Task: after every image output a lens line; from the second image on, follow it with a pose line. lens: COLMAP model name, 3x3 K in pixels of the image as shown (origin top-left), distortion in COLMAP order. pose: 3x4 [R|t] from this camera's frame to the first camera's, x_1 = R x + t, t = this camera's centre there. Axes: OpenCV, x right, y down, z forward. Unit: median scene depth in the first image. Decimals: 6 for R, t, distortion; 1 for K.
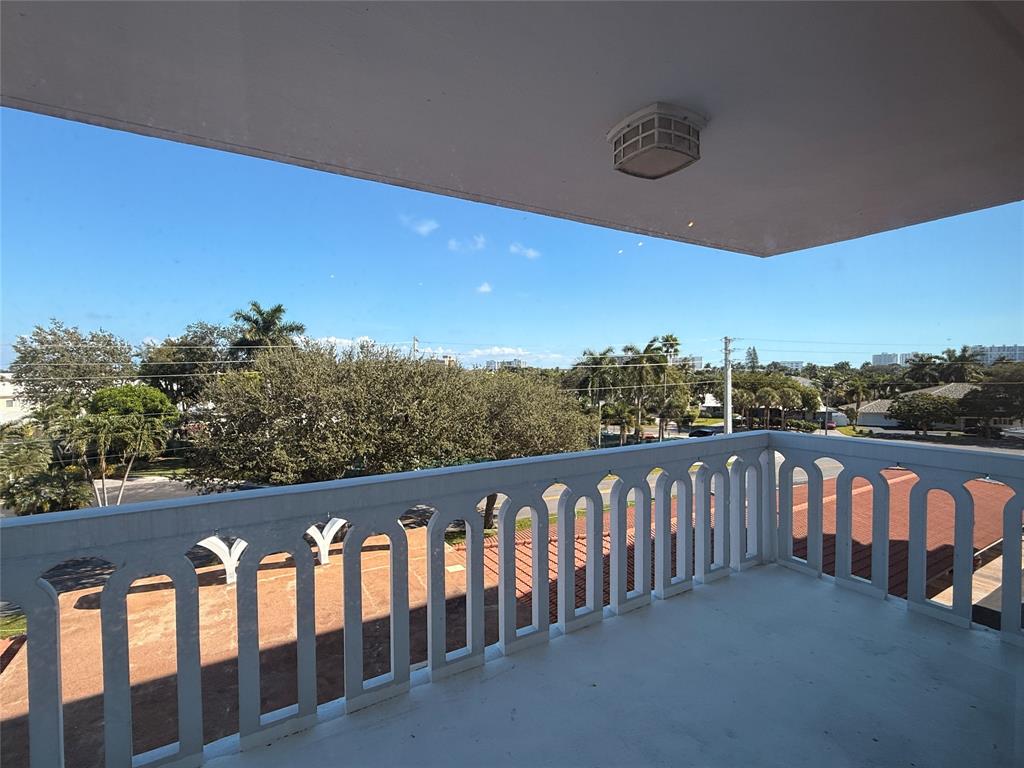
lens RADIAL K [[478.4, 0, 512.0], [0, 478.4, 384.0], [0, 0, 1]] dist [-0.003599, -0.000850]
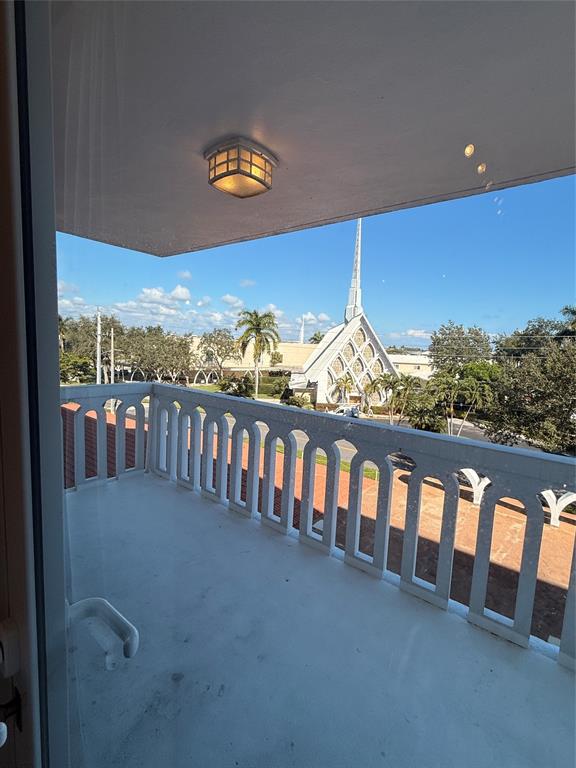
lens RADIAL K [[358.1, 0, 288.0], [0, 358.1, 384.0], [0, 0, 1]] dist [0.001990, 0.000003]
pose [[0.337796, 0.122445, -0.933221, 0.160345], [-0.073745, 0.991897, 0.103450, -0.003006], [0.938326, 0.033875, 0.344089, 0.095677]]
